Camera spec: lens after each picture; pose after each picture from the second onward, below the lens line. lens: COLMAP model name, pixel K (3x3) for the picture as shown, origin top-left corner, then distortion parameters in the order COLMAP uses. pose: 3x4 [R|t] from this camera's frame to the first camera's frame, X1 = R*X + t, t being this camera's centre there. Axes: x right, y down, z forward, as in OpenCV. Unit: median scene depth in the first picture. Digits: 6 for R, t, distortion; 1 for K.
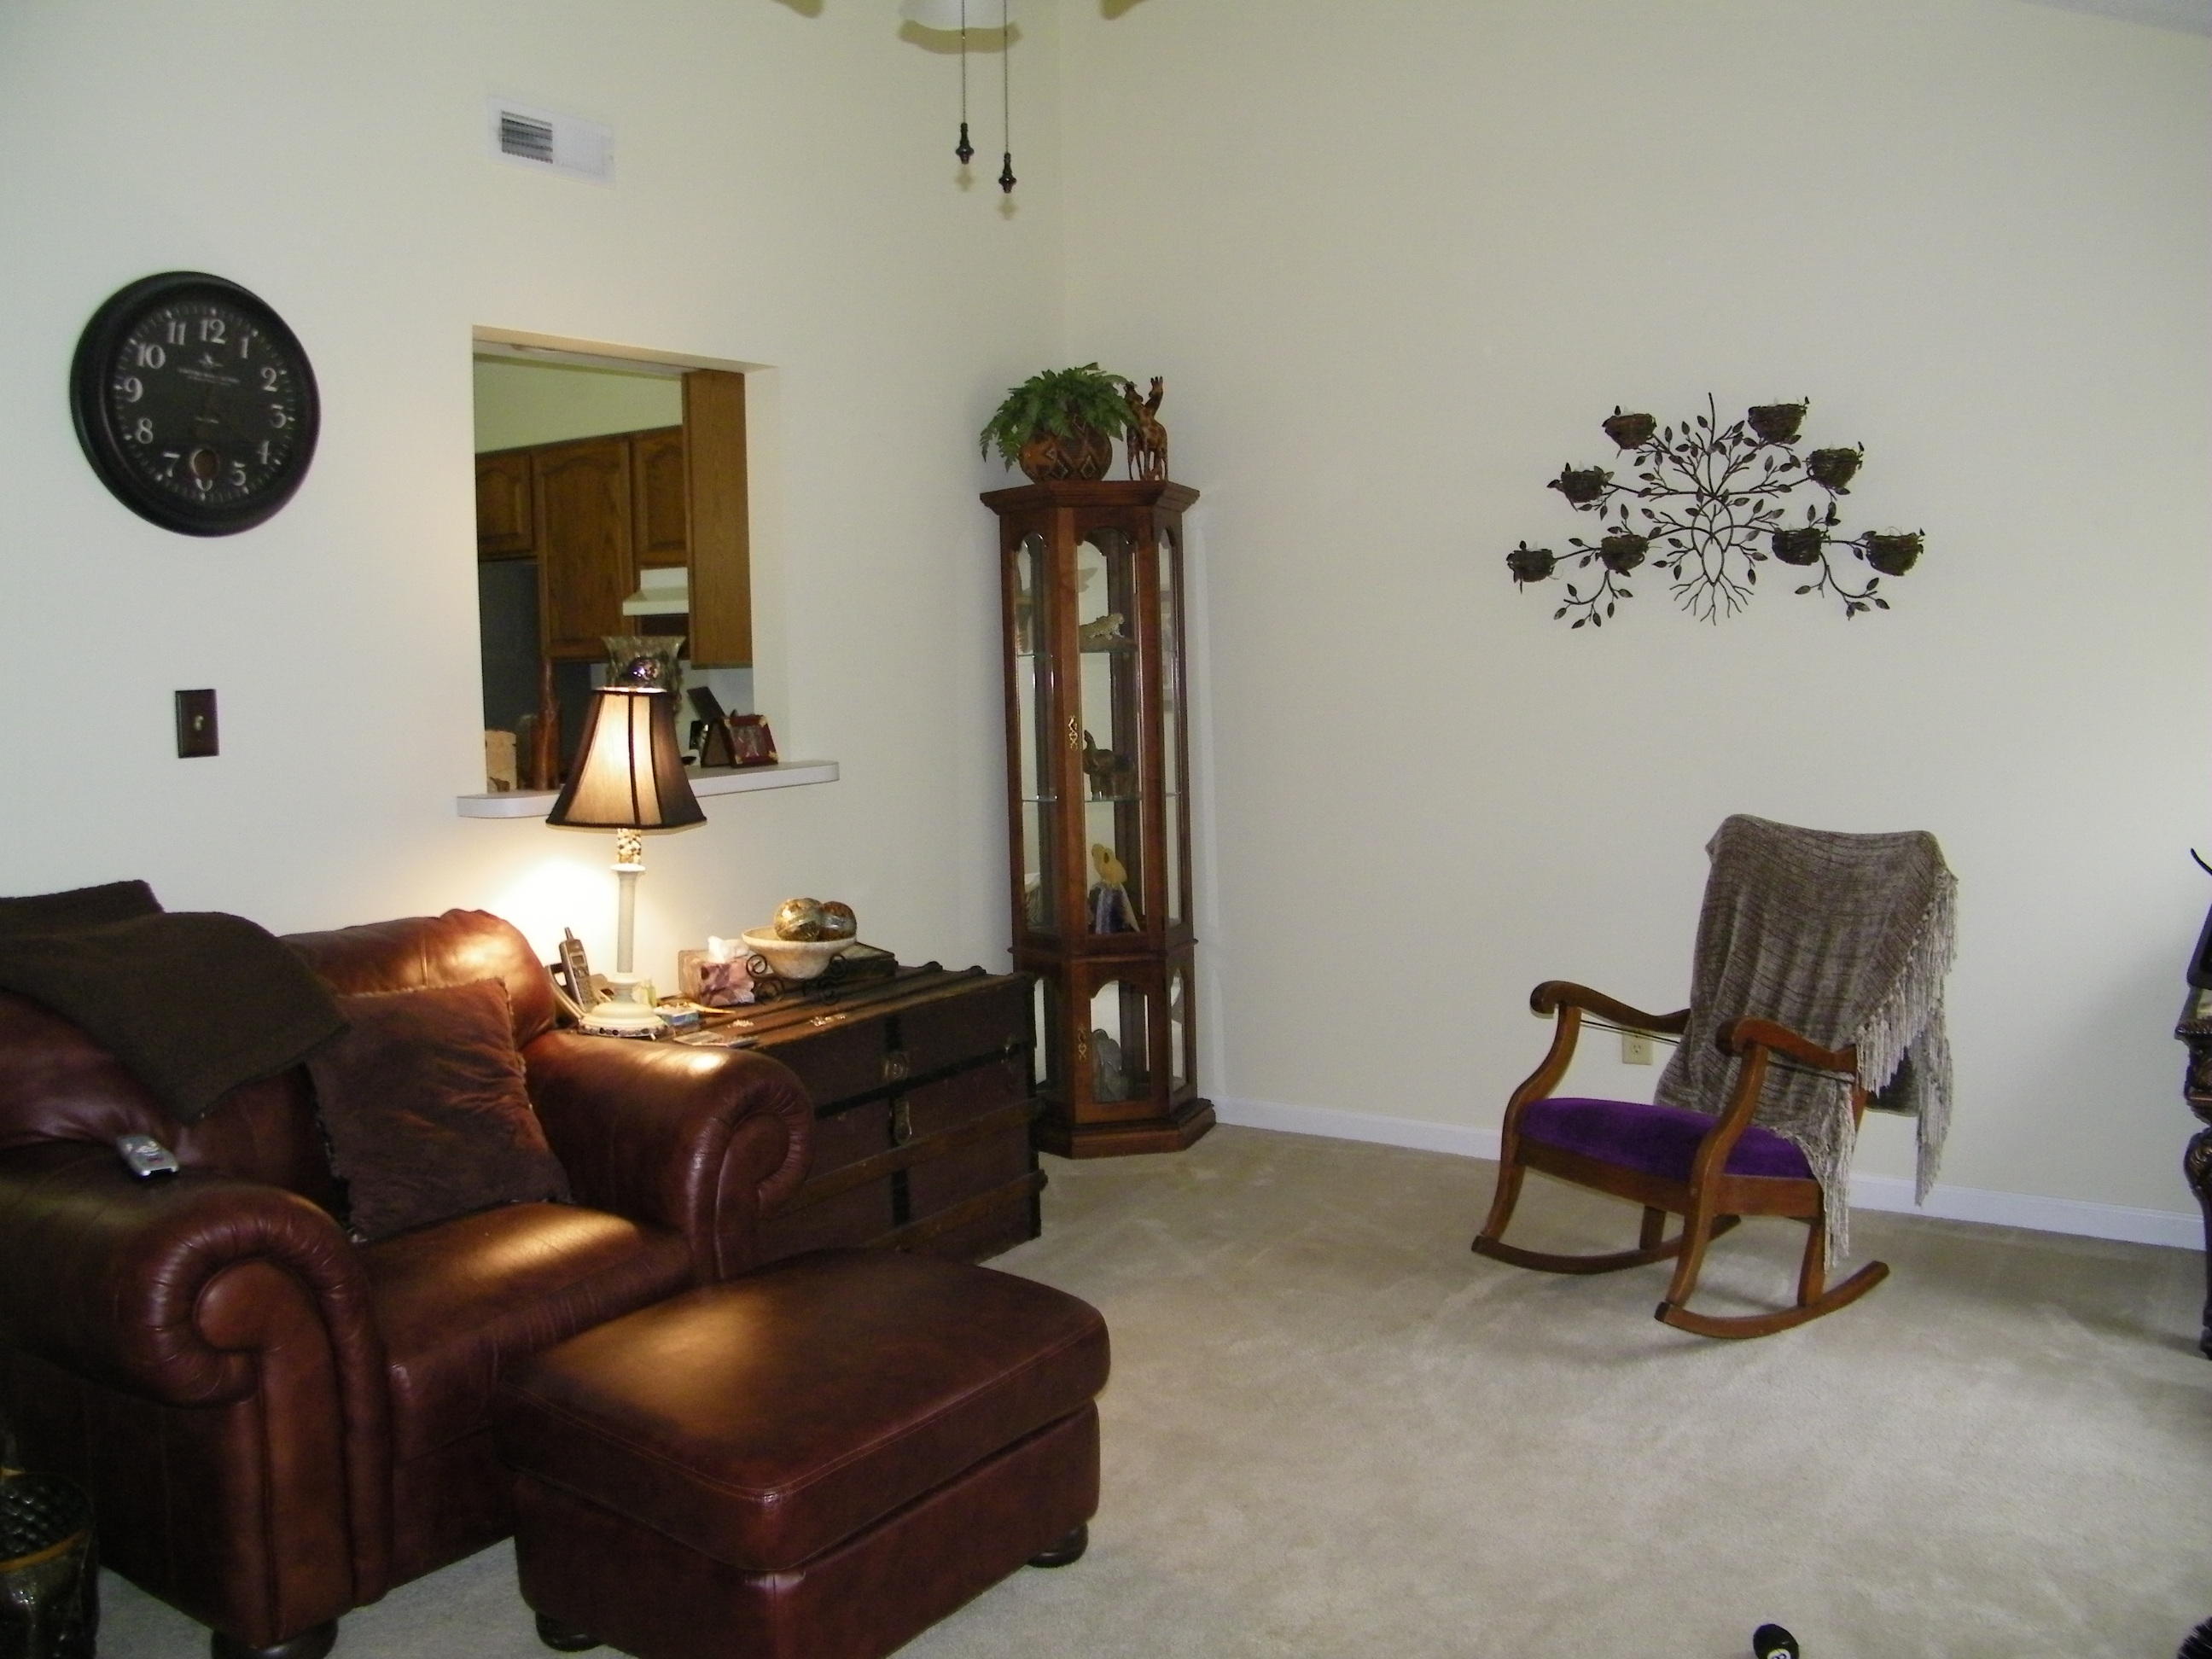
lens RADIAL K [[1893.2, 0, 1106.5], [0, 1893.2, 768.9], [0, 0, 1]] dist [-0.186224, 0.168749]
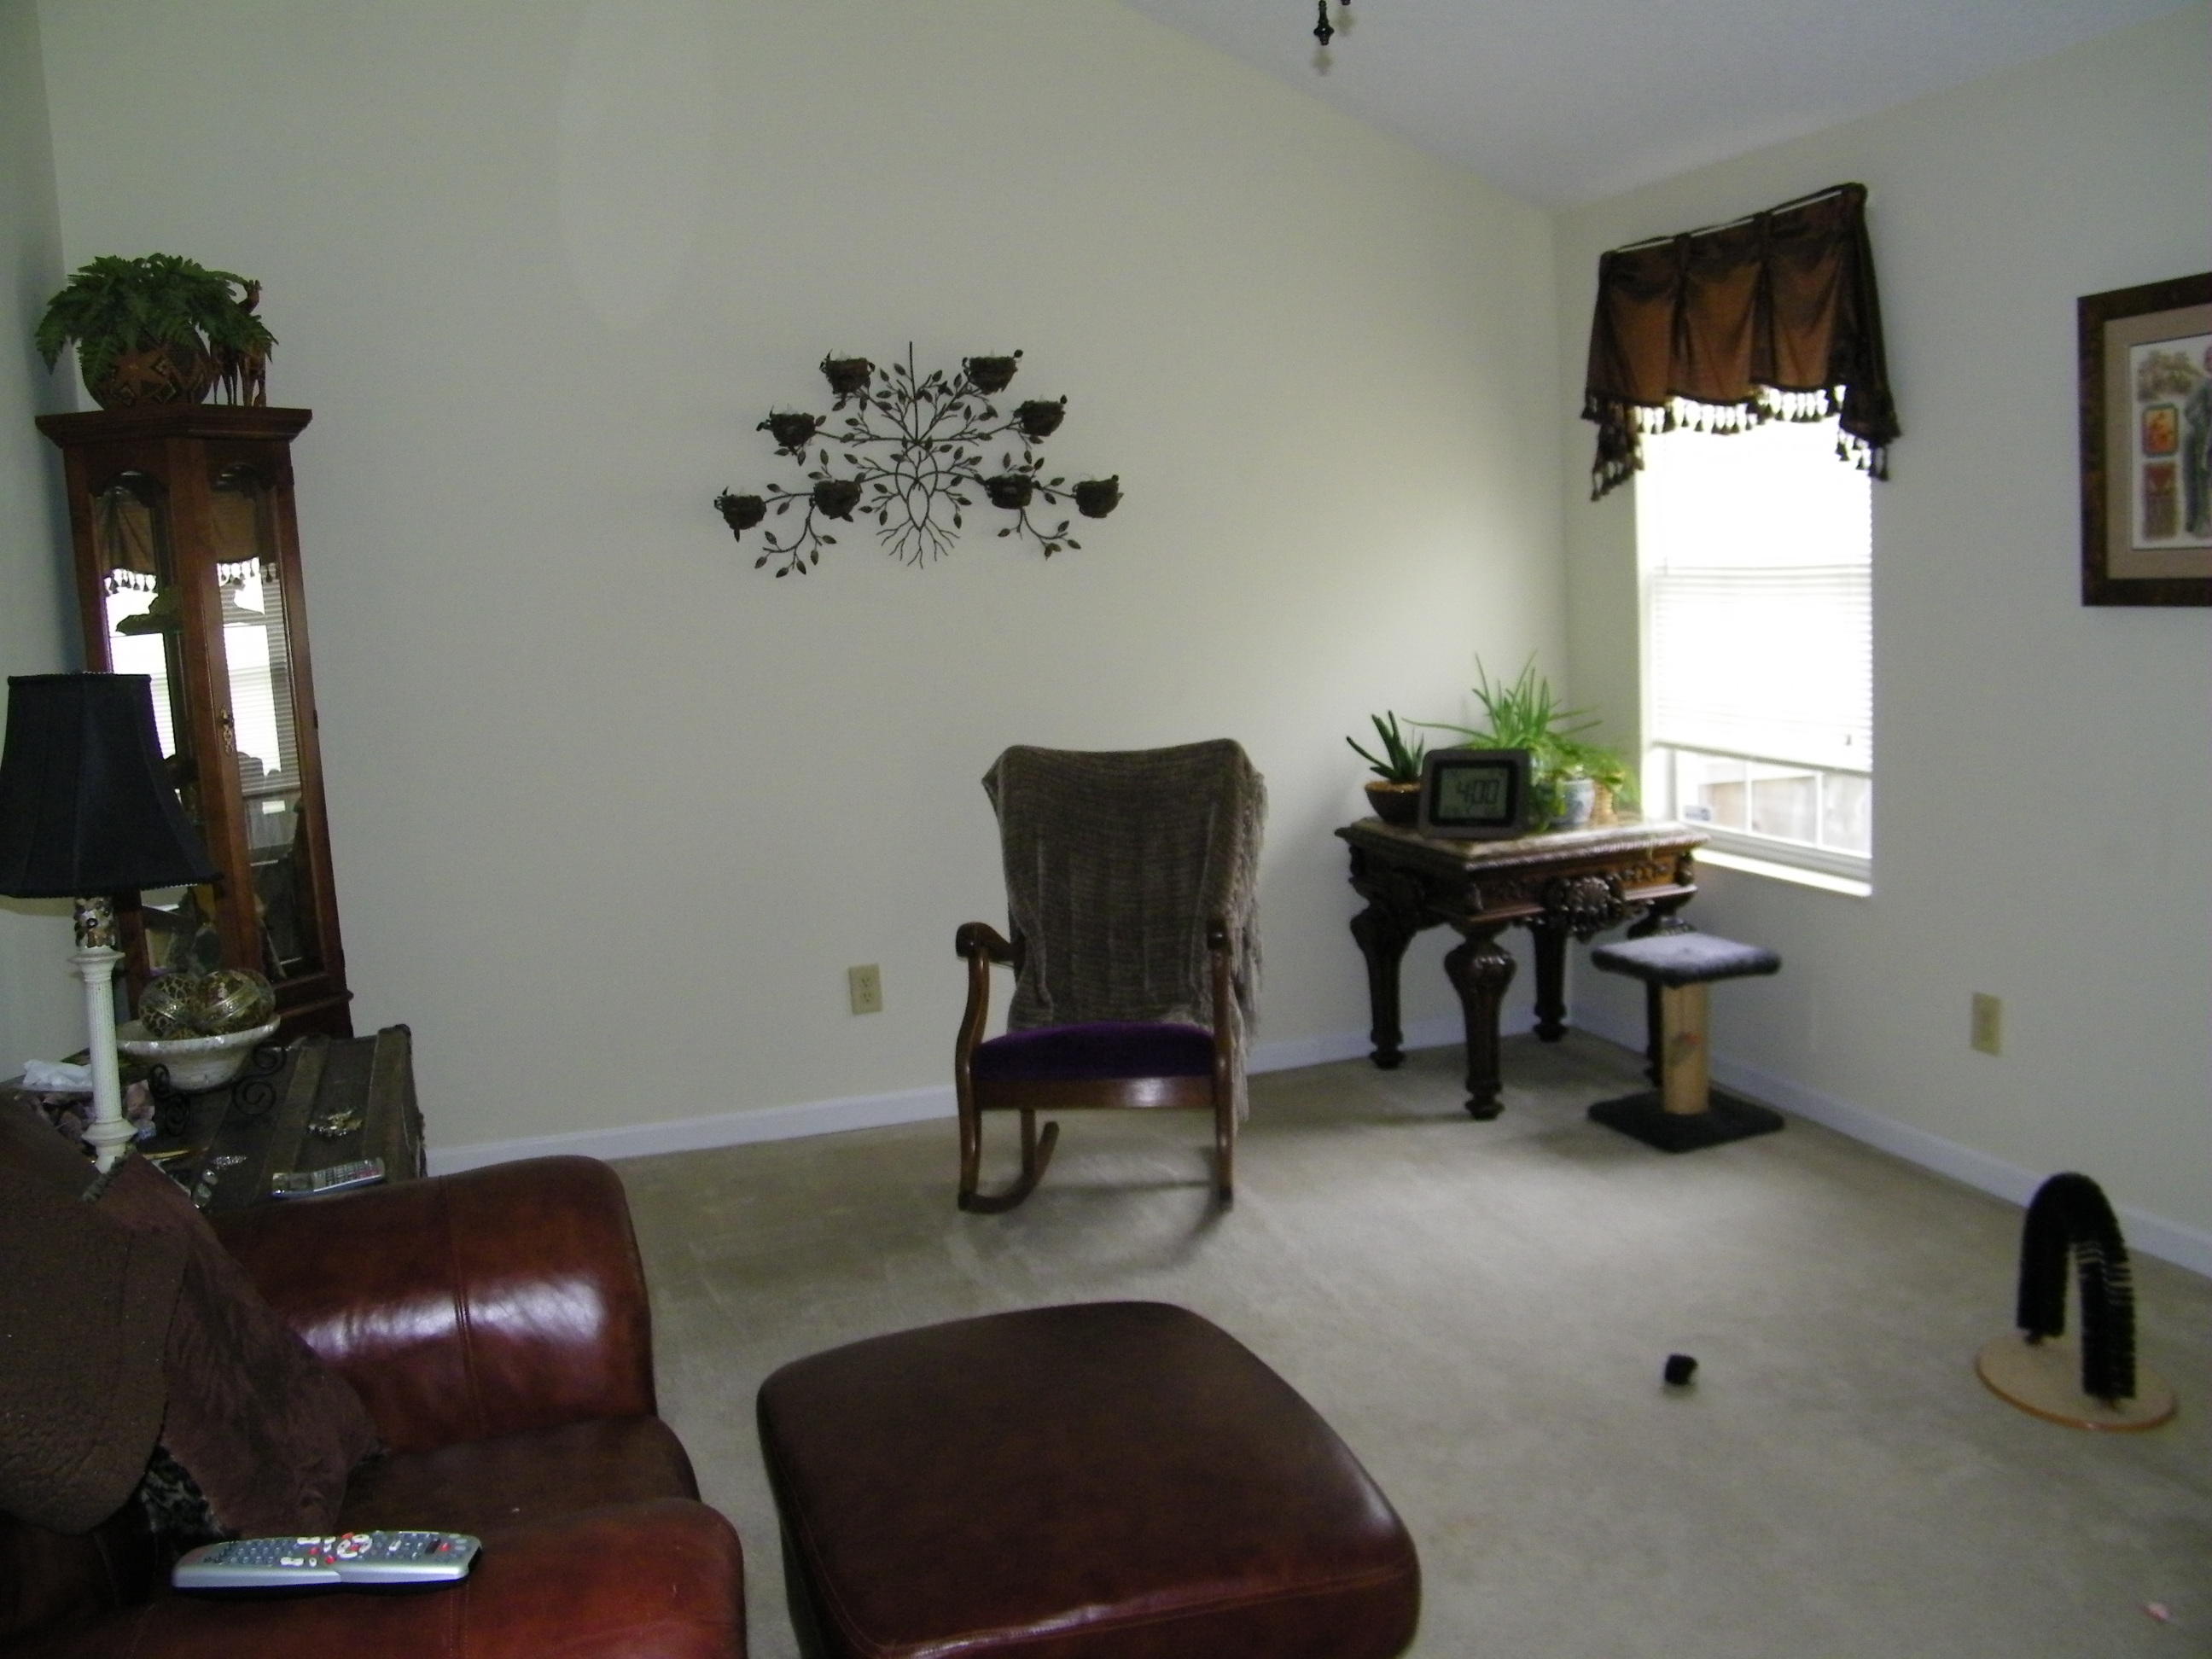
lens RADIAL K [[1893.2, 0, 1110.7], [0, 1893.2, 771.3], [0, 0, 1]] dist [-0.186224, 0.168749]
pose [[0.601838, -0.092309, 0.793265, -0.450338], [0.089096, 0.994857, 0.048172, -0.007459], [-0.793632, 0.041685, 0.606968, 0.295644]]
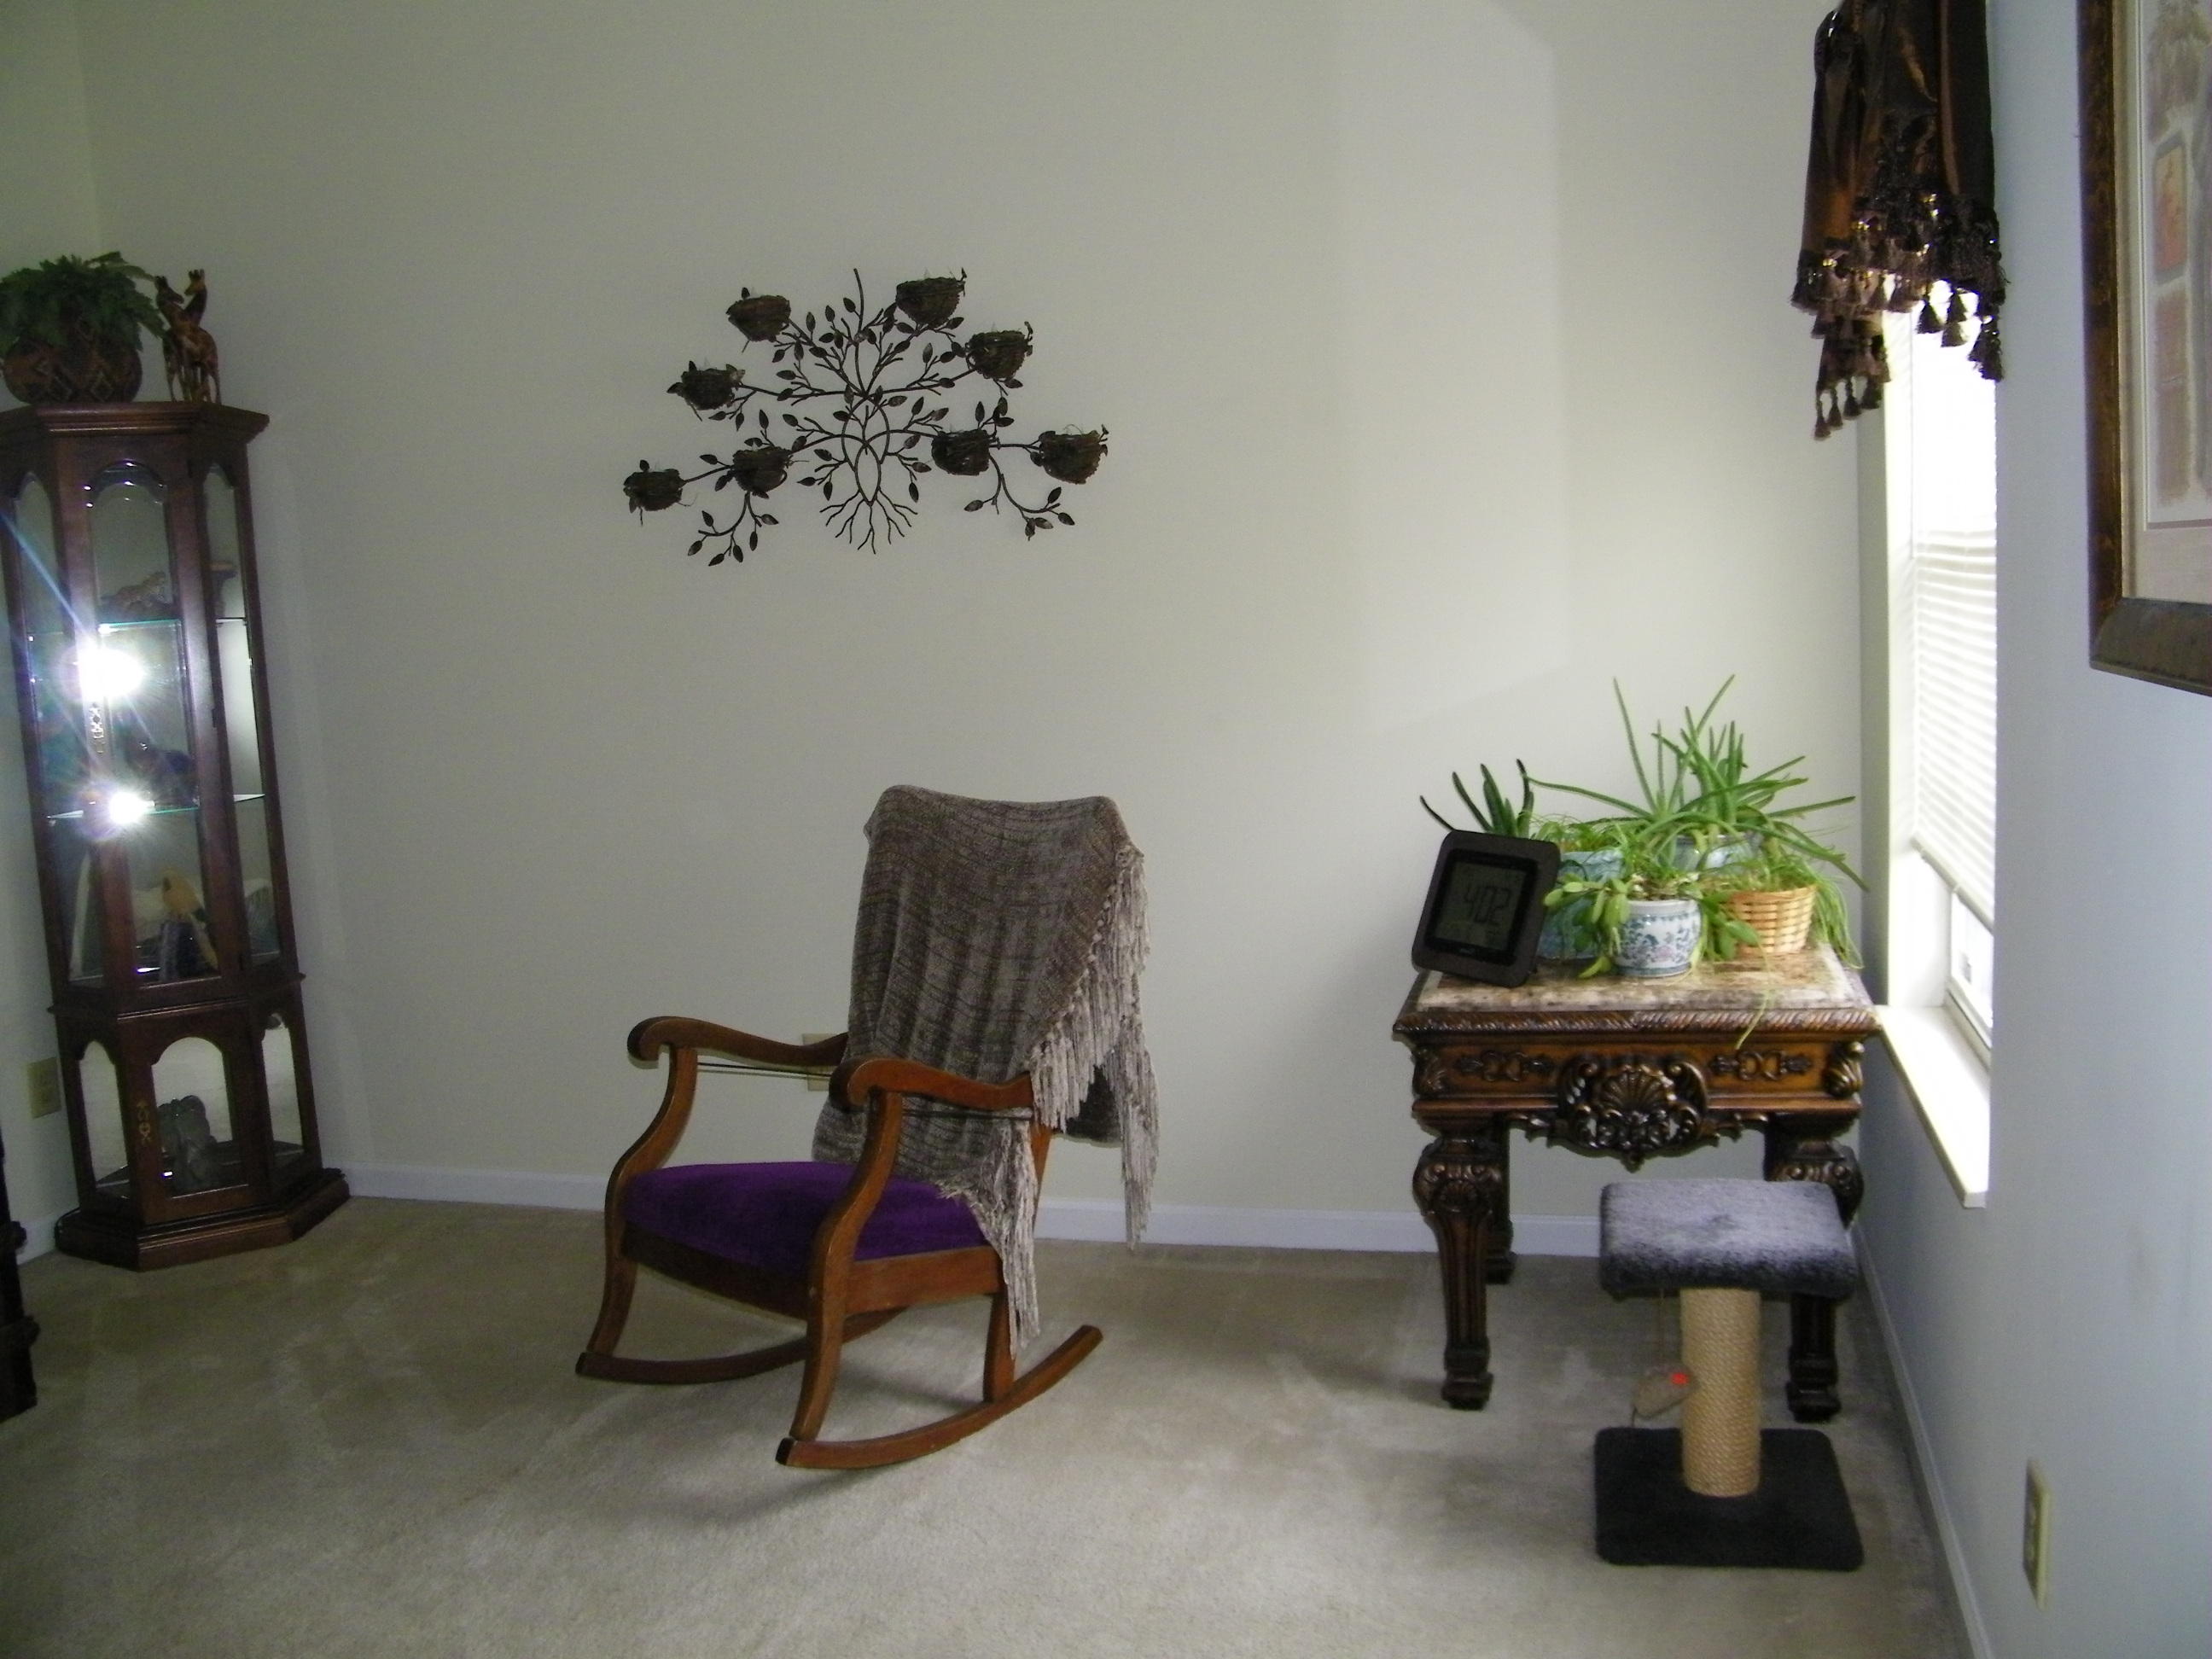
lens RADIAL K [[1893.2, 0, 1111.2], [0, 1893.2, 770.8], [0, 0, 1]] dist [-0.186224, 0.168749]
pose [[0.946507, -0.063365, 0.316399, 0.159836], [0.055234, 0.997873, 0.034613, -0.005005], [-0.317920, -0.015286, 0.947994, 0.182562]]
